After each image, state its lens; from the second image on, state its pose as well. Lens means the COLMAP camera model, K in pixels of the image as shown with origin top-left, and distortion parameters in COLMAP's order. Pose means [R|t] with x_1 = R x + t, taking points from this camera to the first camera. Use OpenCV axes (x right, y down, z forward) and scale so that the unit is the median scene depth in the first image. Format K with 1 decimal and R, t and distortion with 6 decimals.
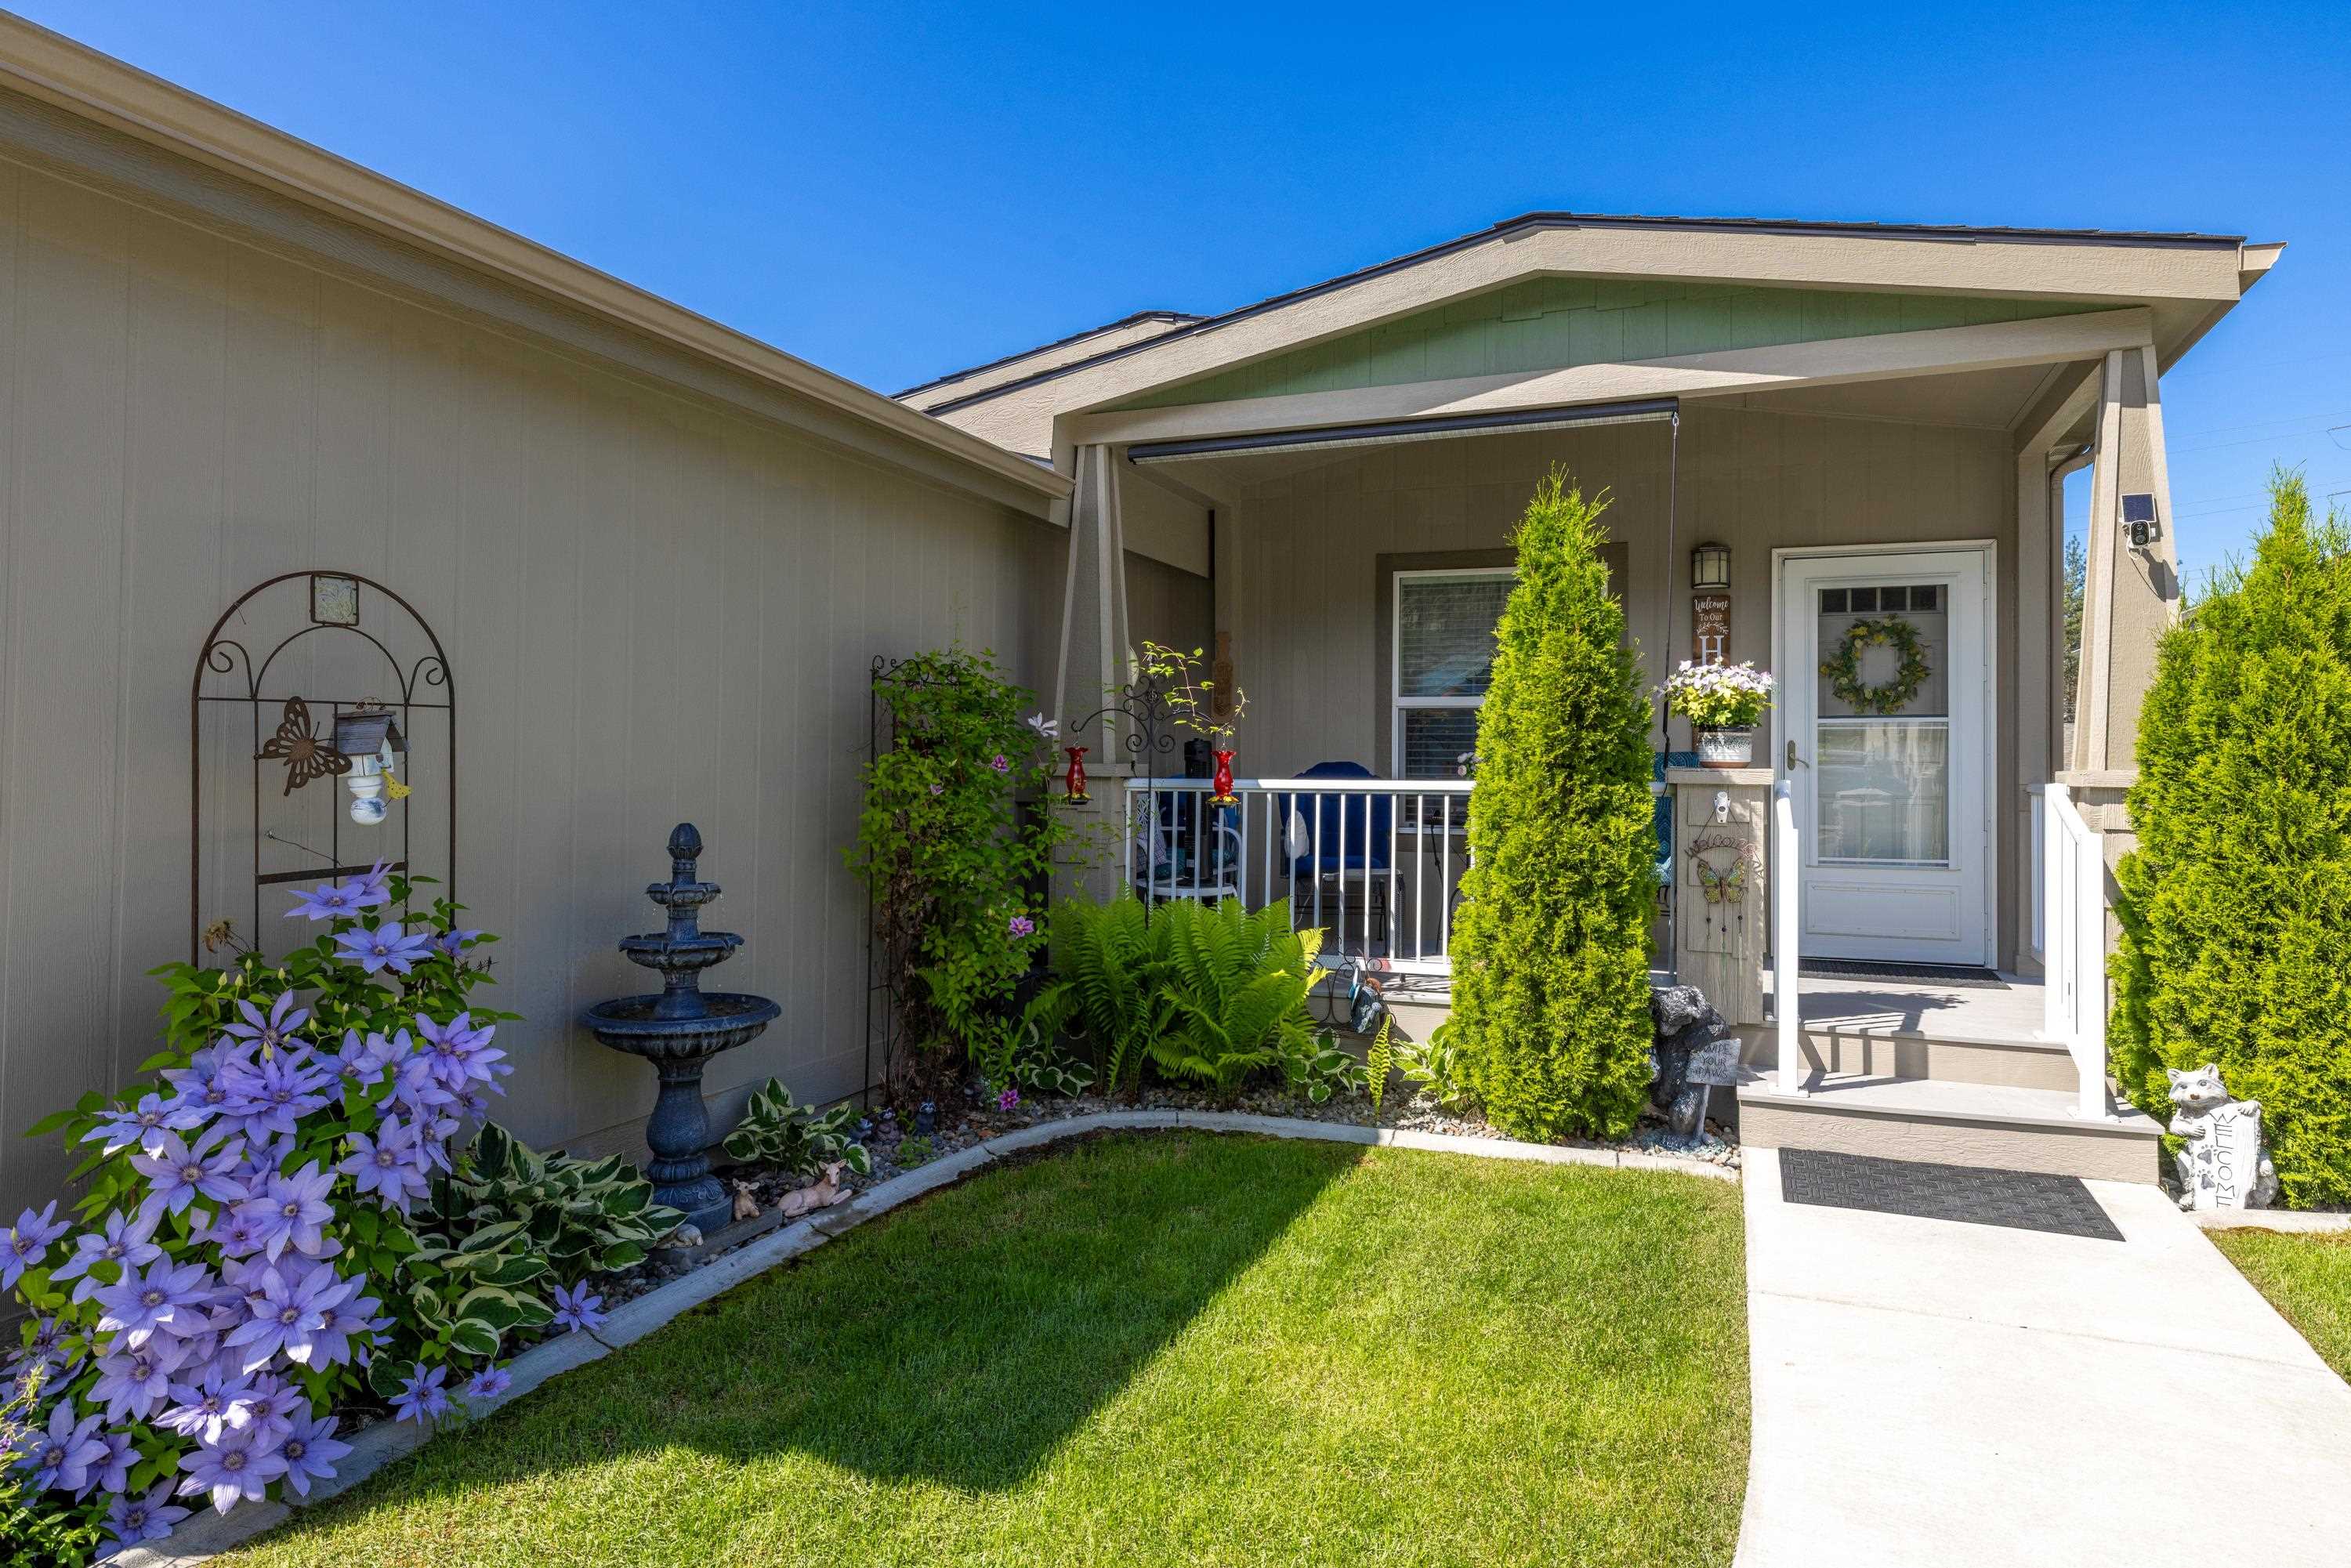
lens RADIAL K [[1302.4, 0, 1179.5], [0, 1302.4, 742.0], [0, 0, 1]] dist [-0.000200, -0.000021]
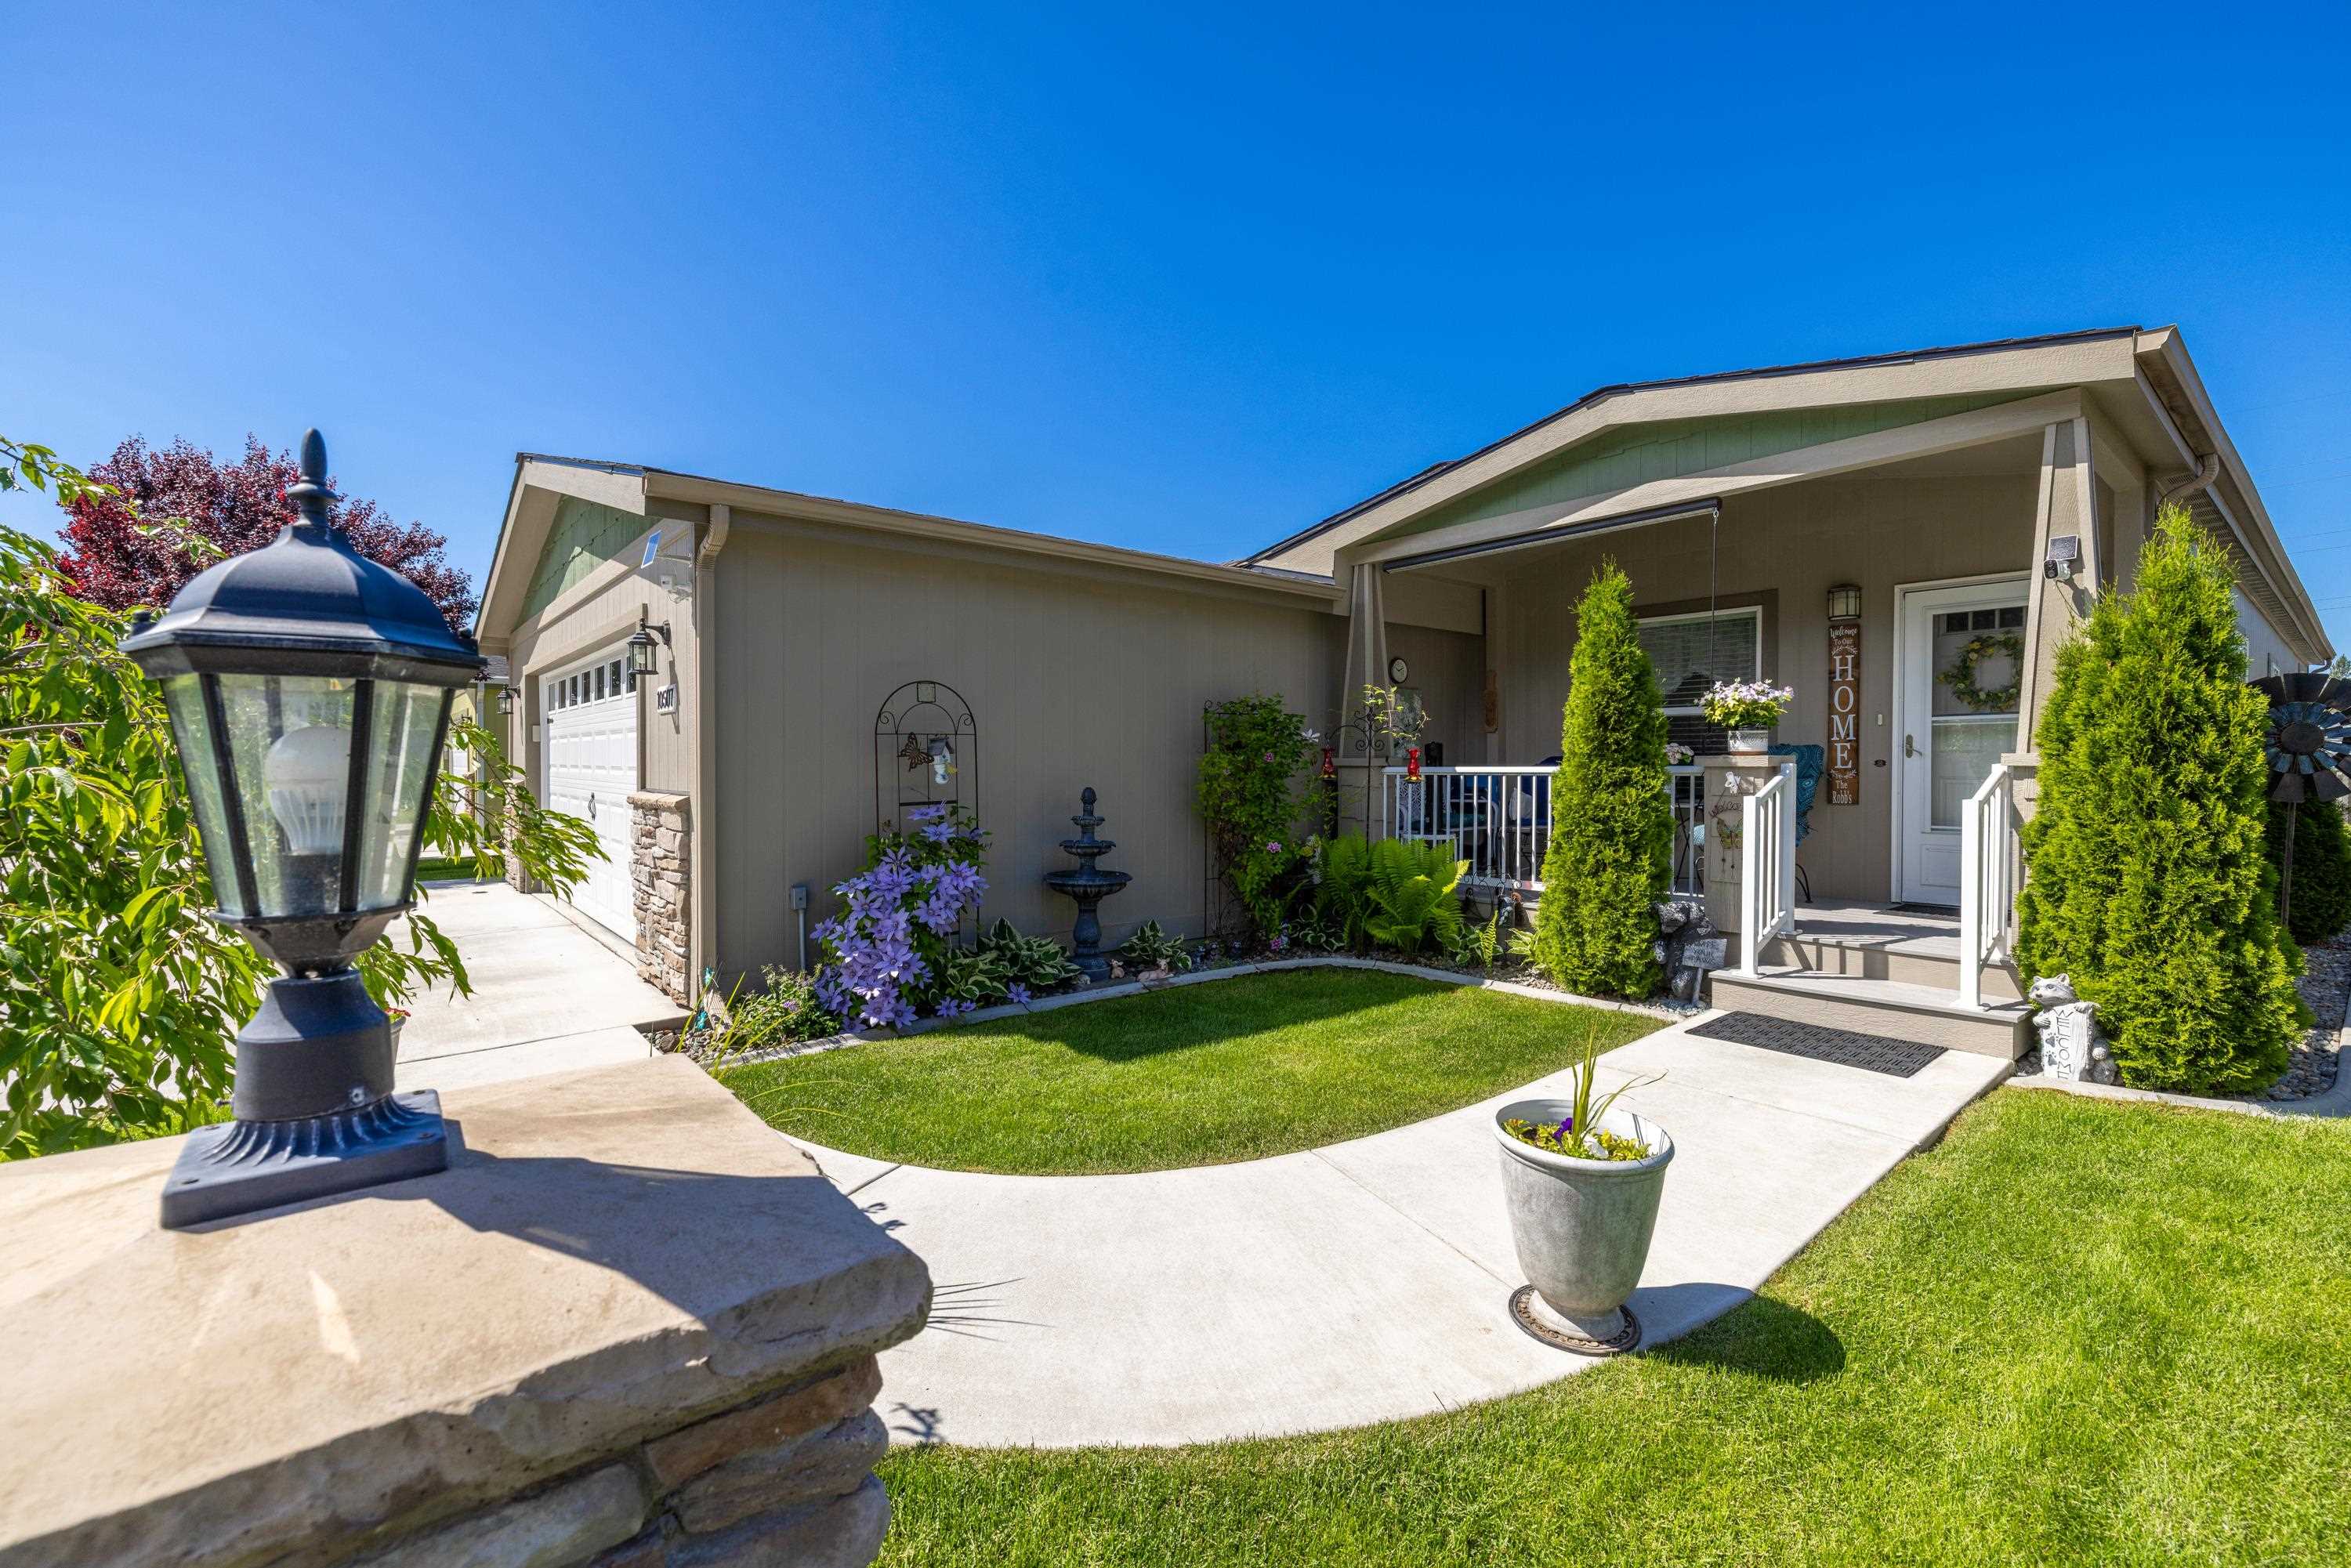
lens RADIAL K [[976.5, 0, 1200.1], [0, 976.5, 777.3], [0, 0, 1]] dist [0.006406, -0.001808]
pose [[0.883610, -0.002041, -0.468219, 0.432506], [0.015471, 0.999572, 0.024841, 0.008659], [0.467967, -0.029193, 0.883263, -0.252696]]
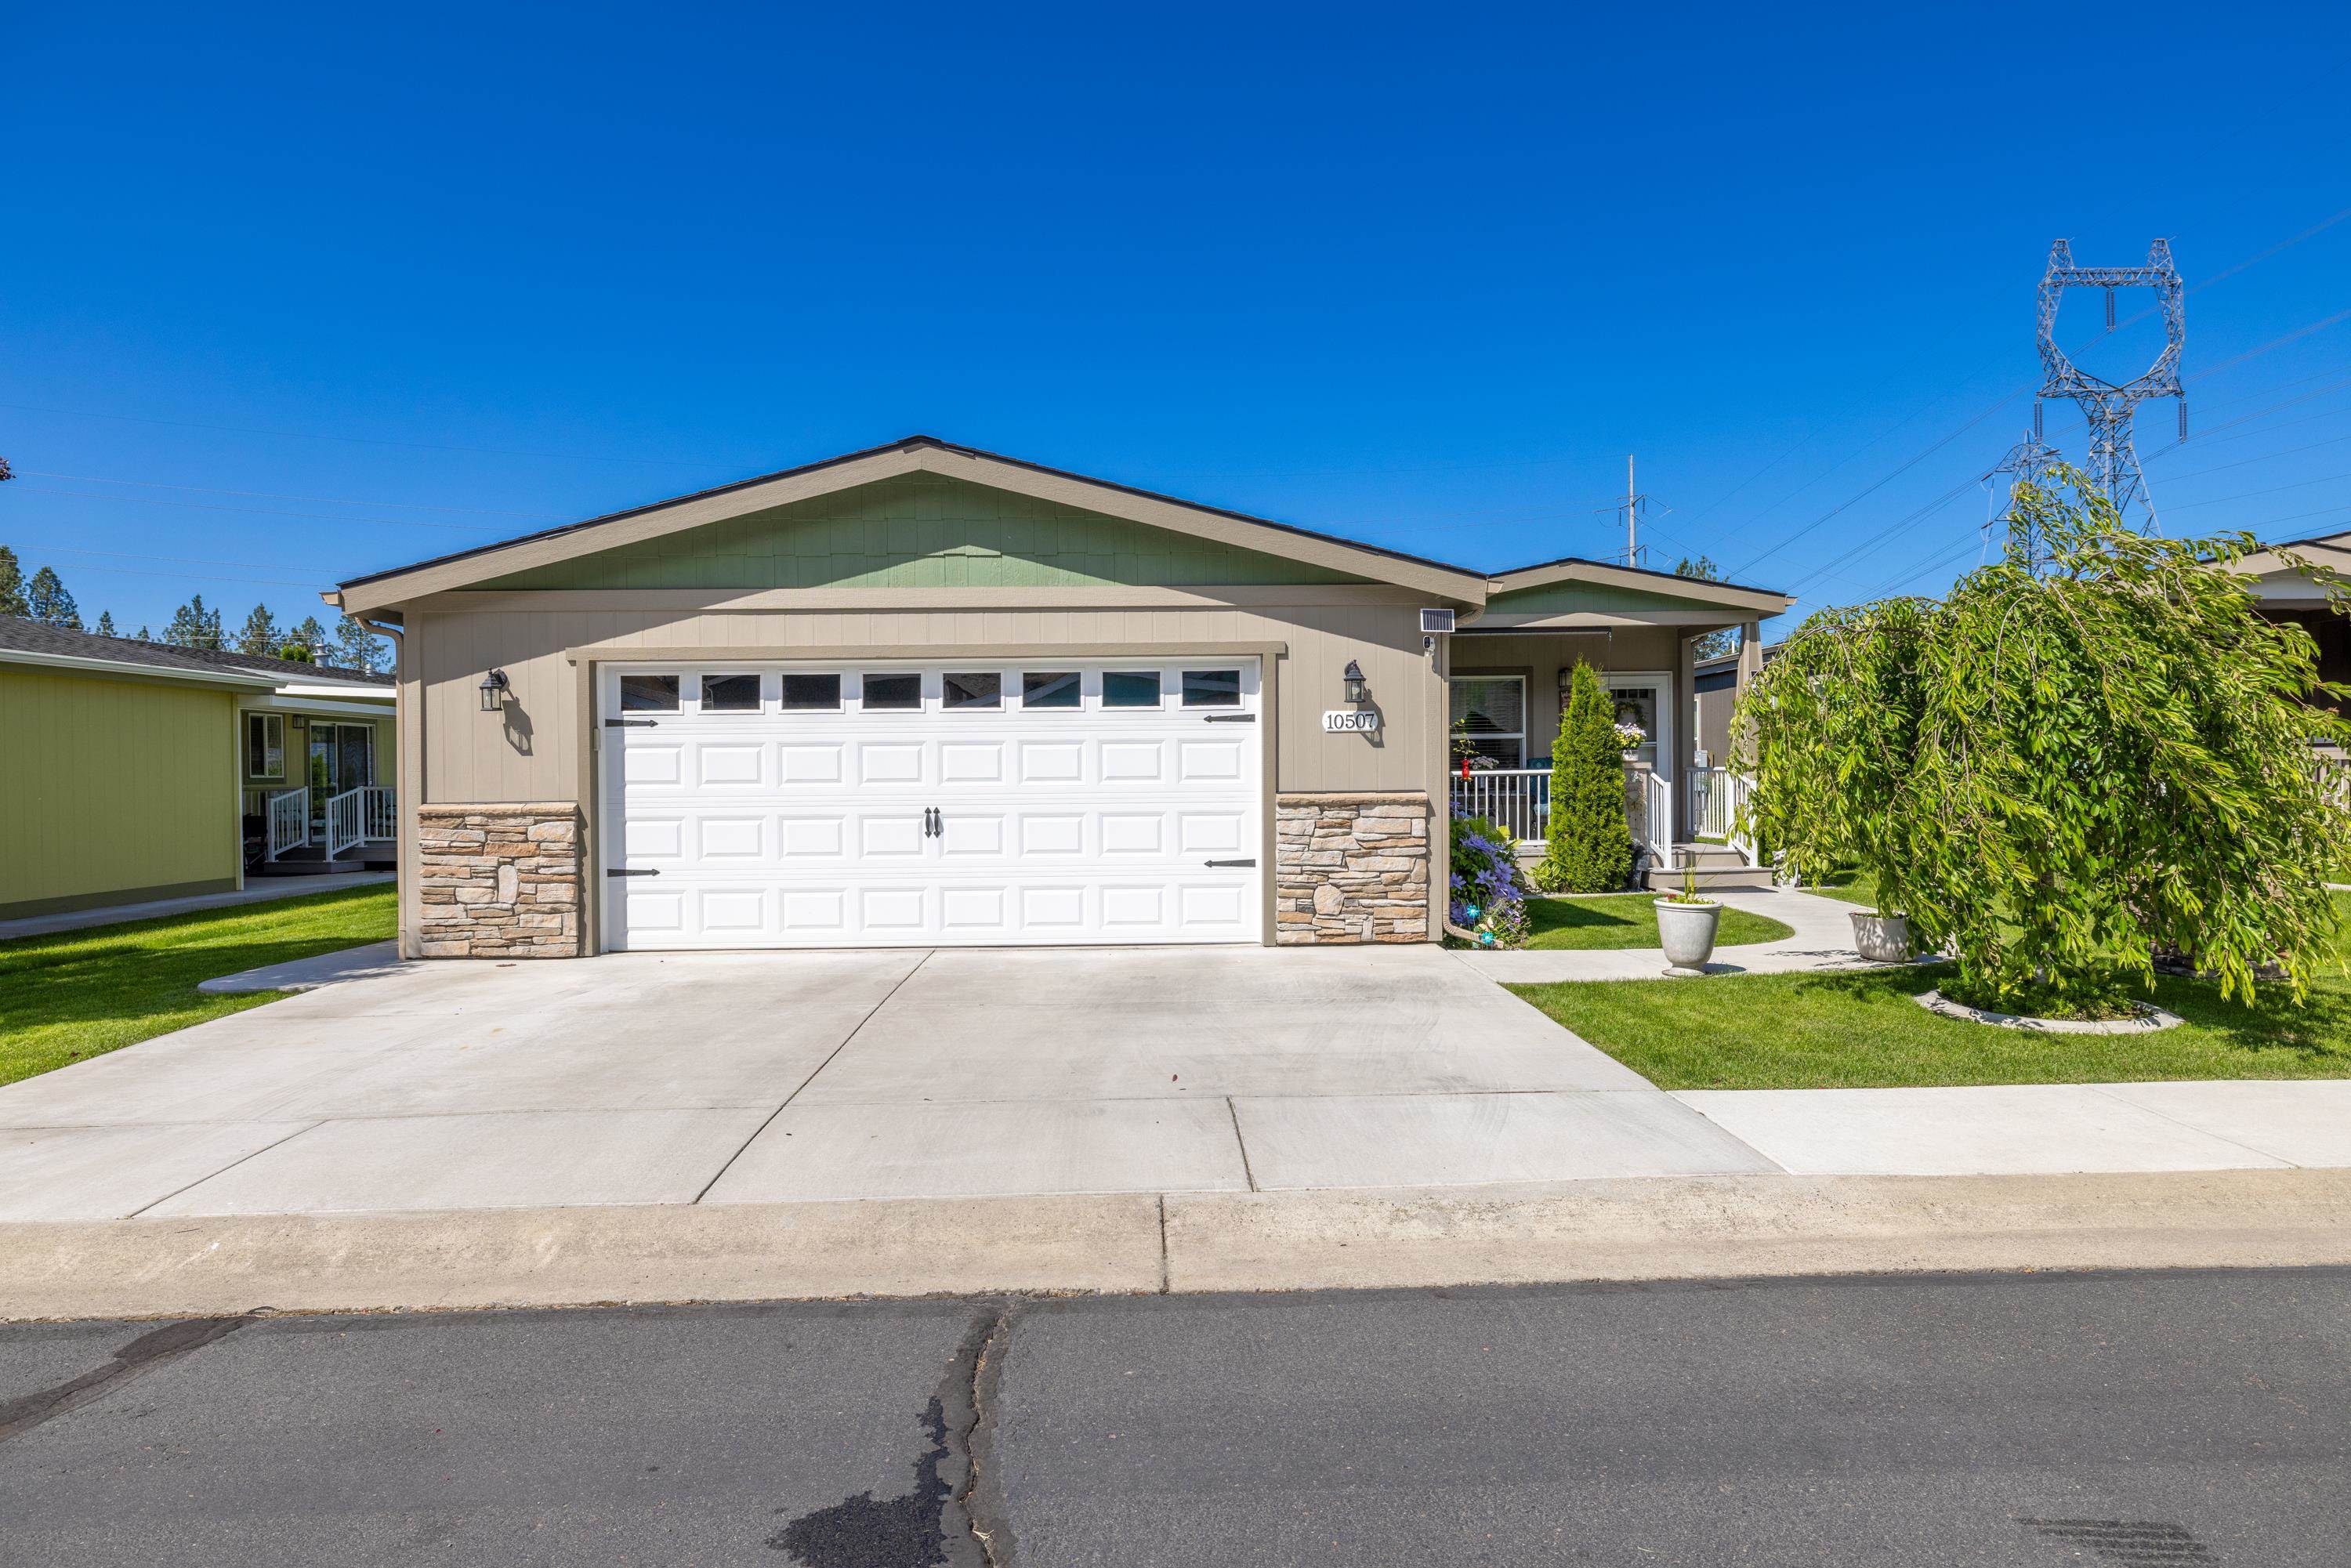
lens RADIAL K [[1269.3, 0, 1159.4], [0, 1269.3, 776.3], [0, 0, 1]] dist [0.004083, 0.000147]
pose [[0.921902, -0.024142, 0.386669, -1.680148], [0.018595, 0.999664, 0.018081, -0.020185], [-0.386976, -0.009479, 0.922041, -1.196545]]
